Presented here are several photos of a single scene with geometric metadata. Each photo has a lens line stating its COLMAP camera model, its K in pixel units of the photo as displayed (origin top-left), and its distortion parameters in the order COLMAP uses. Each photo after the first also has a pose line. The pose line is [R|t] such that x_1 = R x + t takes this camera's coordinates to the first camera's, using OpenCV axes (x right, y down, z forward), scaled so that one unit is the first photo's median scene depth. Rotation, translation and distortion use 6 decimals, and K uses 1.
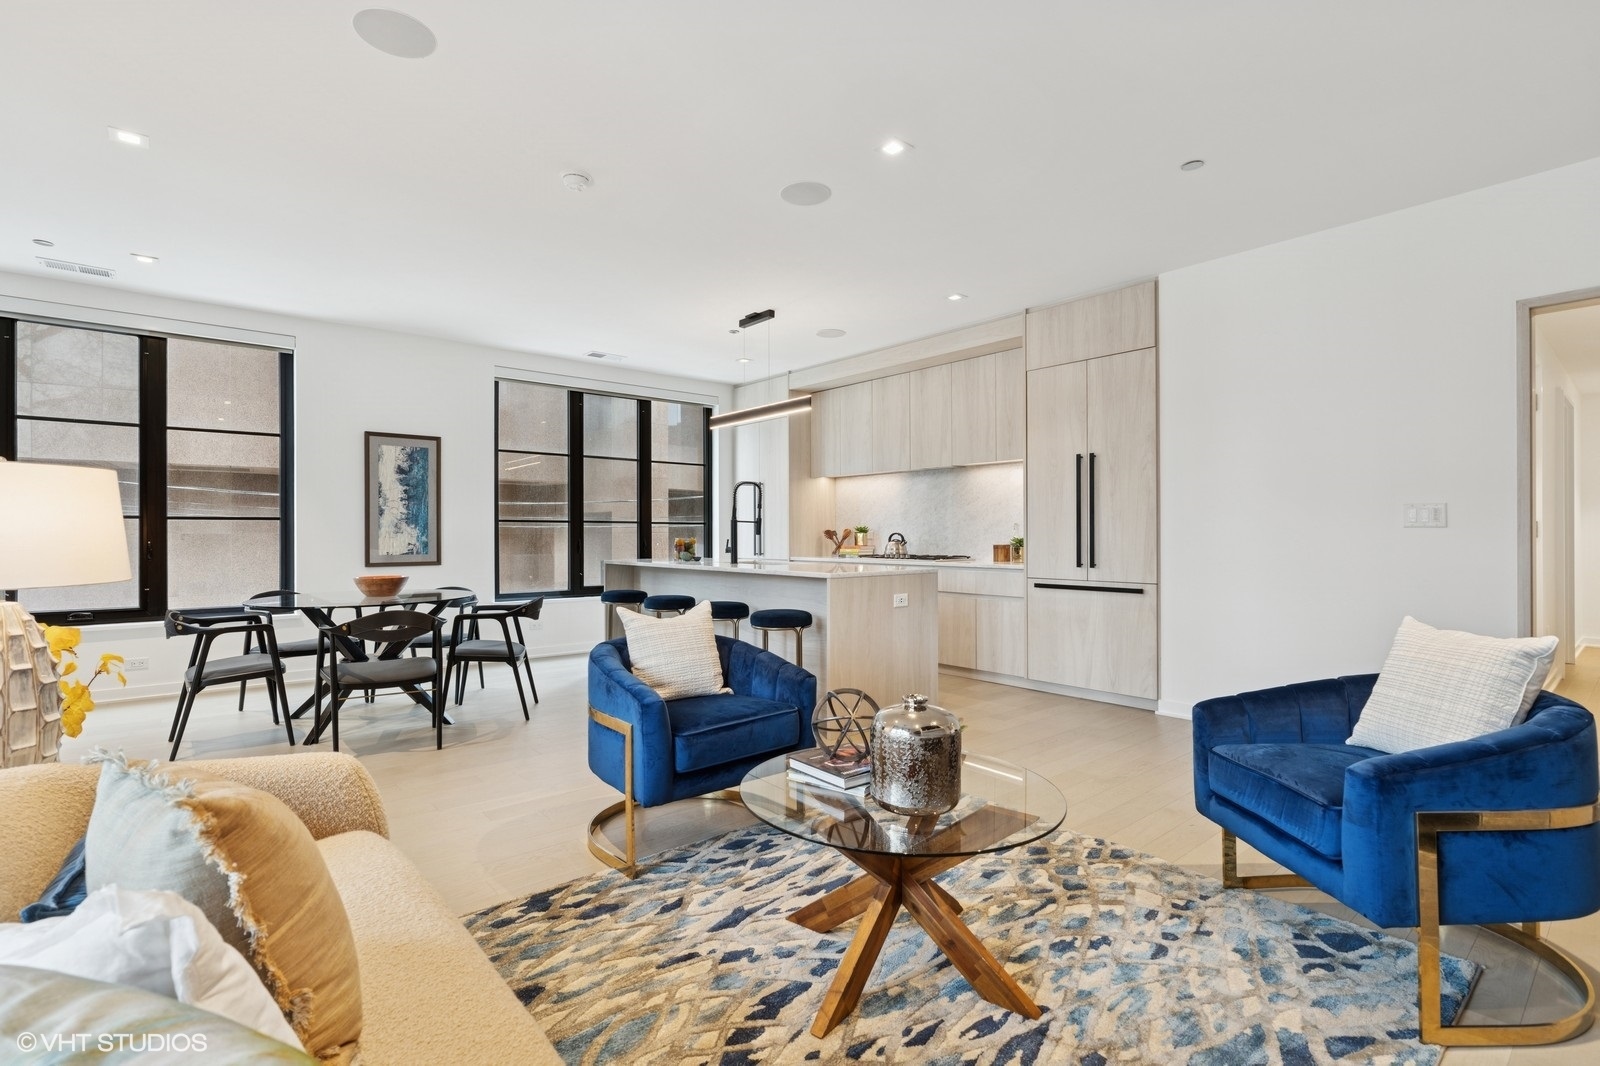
lens RADIAL K [[737.2, 0, 800.0], [0, 737.2, 533.0], [0, 0, 1]] dist [0.001147, 0.000051]
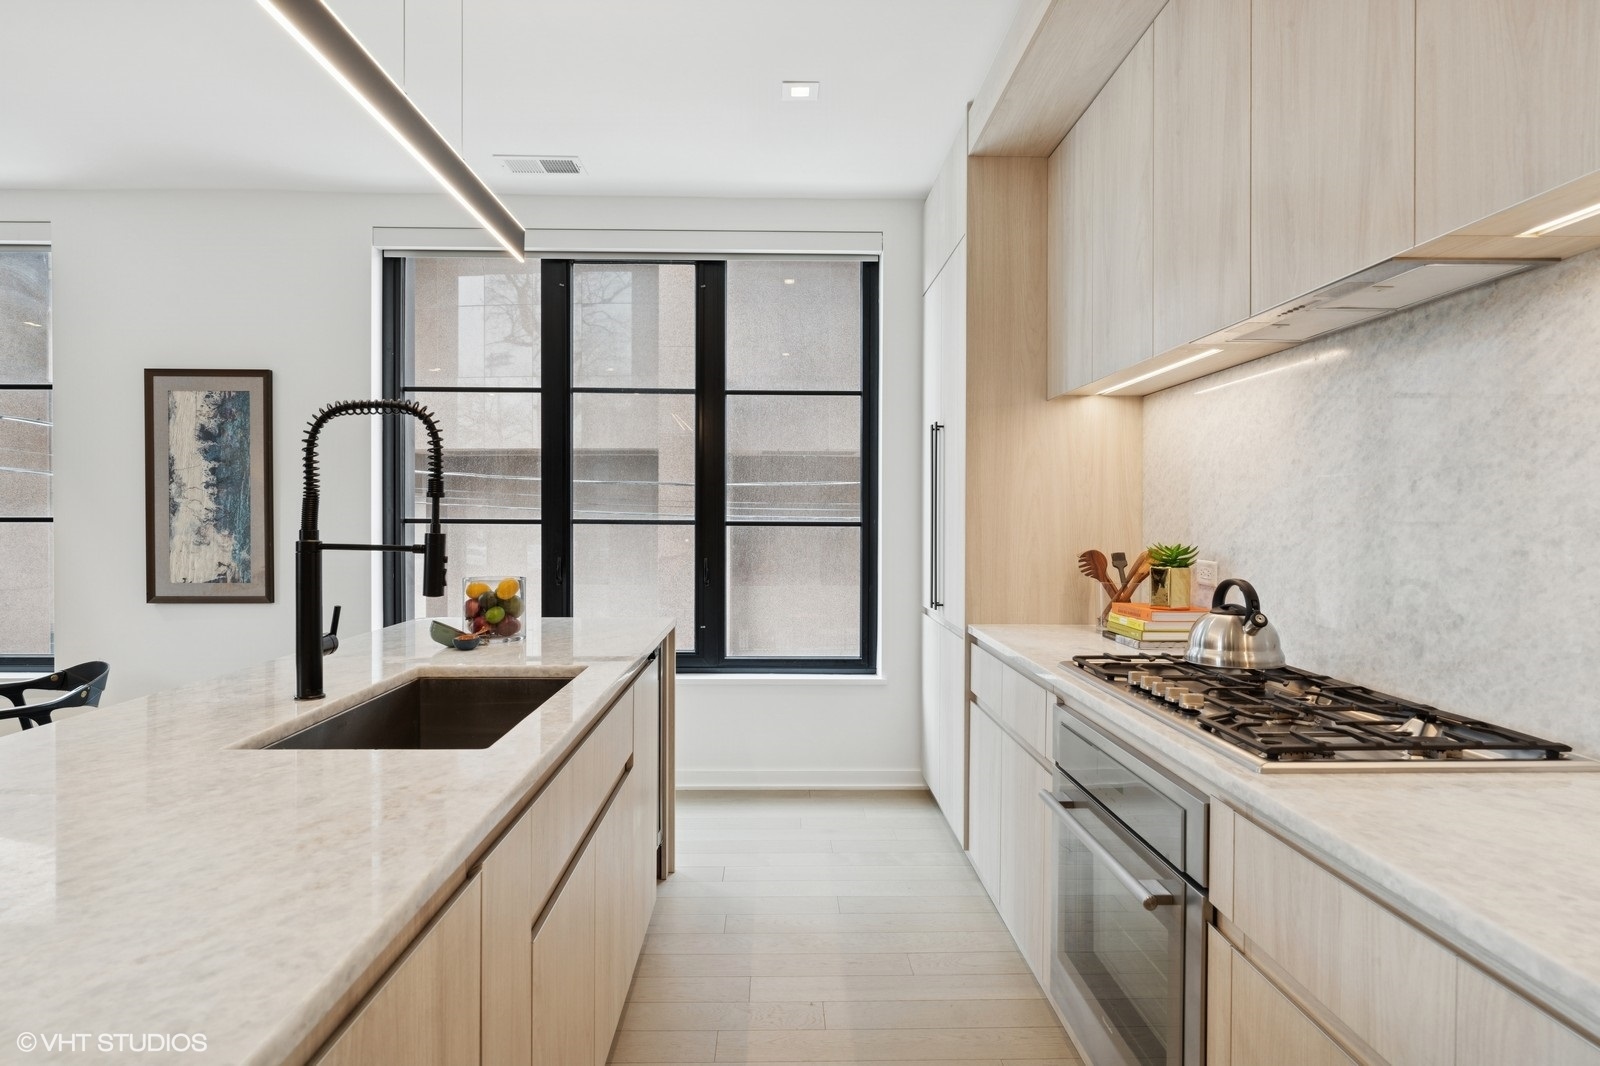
lens RADIAL K [[866.5, 0, 800.0], [0, 866.5, 533.0], [0, 0, 1]] dist [-0.000905, -0.000019]
pose [[0.779310, 0.017545, -0.626393, 0.232845], [-0.005152, 0.999754, 0.021593, -0.025794], [0.626617, -0.013600, 0.779209, 0.773108]]
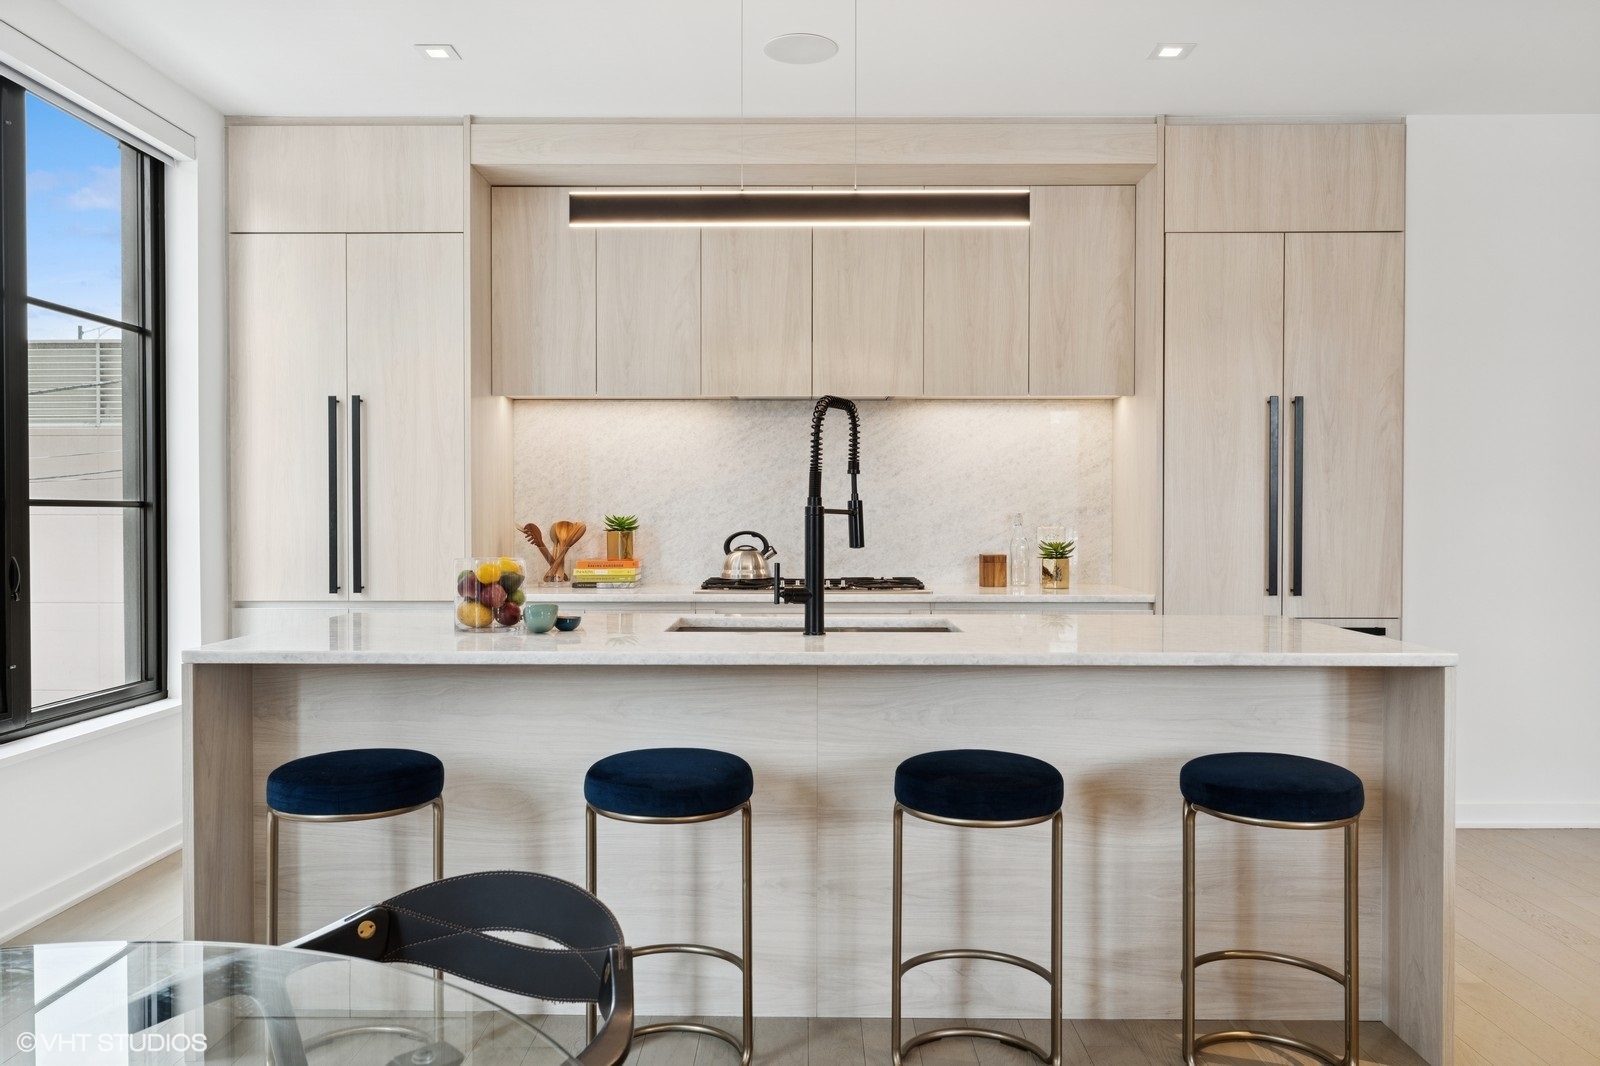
lens RADIAL K [[1161.9, 0, 800.0], [0, 1161.9, 533.0], [0, 0, 1]] dist [-0.000187, -0.000812]
pose [[0.657748, -0.010156, 0.753170, -0.453222], [-0.002739, 0.999870, 0.015875, -0.012583], [-0.753233, -0.012505, 0.657634, 0.576990]]
